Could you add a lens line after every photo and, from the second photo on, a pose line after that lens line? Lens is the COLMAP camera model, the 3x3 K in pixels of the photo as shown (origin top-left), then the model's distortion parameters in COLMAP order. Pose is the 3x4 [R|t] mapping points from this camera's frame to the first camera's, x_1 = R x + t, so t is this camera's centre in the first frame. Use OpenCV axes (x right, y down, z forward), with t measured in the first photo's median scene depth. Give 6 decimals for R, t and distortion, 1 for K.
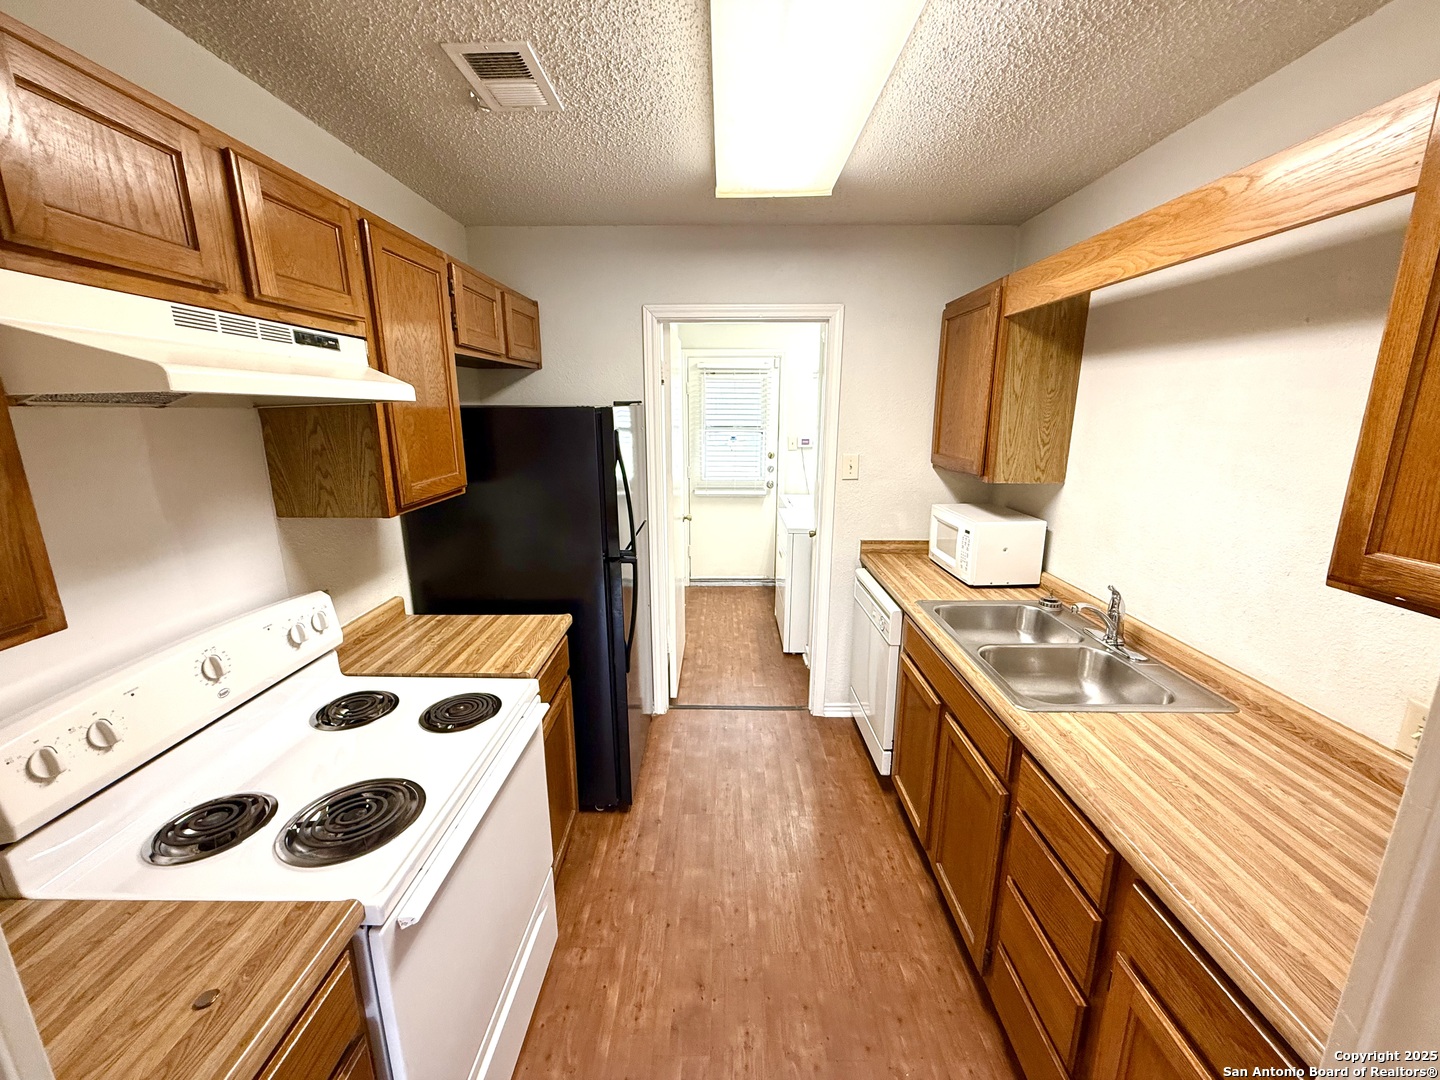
lens RADIAL K [[565.8, 0, 710.6], [0, 565.8, 537.9], [0, 0, 1]] dist [0.000139, -0.000200]
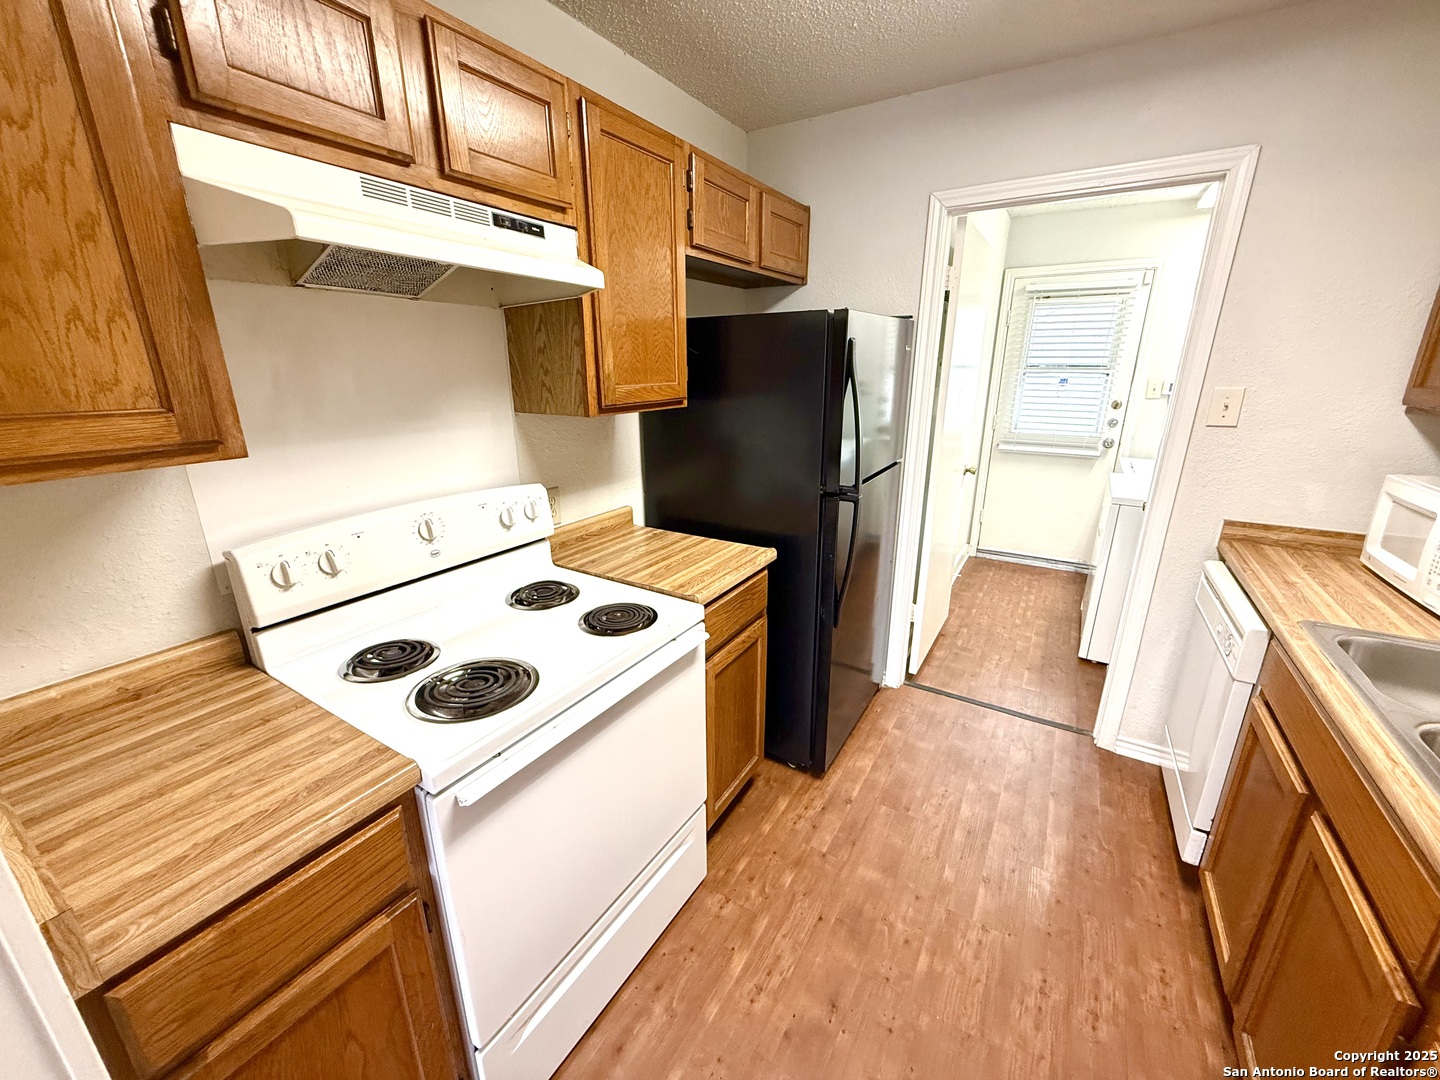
lens RADIAL K [[565.8, 0, 721.0], [0, 565.8, 536.7], [0, 0, 1]] dist [0.000139, -0.000200]
pose [[0.860357, 0.149648, -0.487227, 0.124309], [-0.114691, 0.988252, 0.101011, 0.037063], [0.496620, -0.031025, 0.867414, 0.187316]]
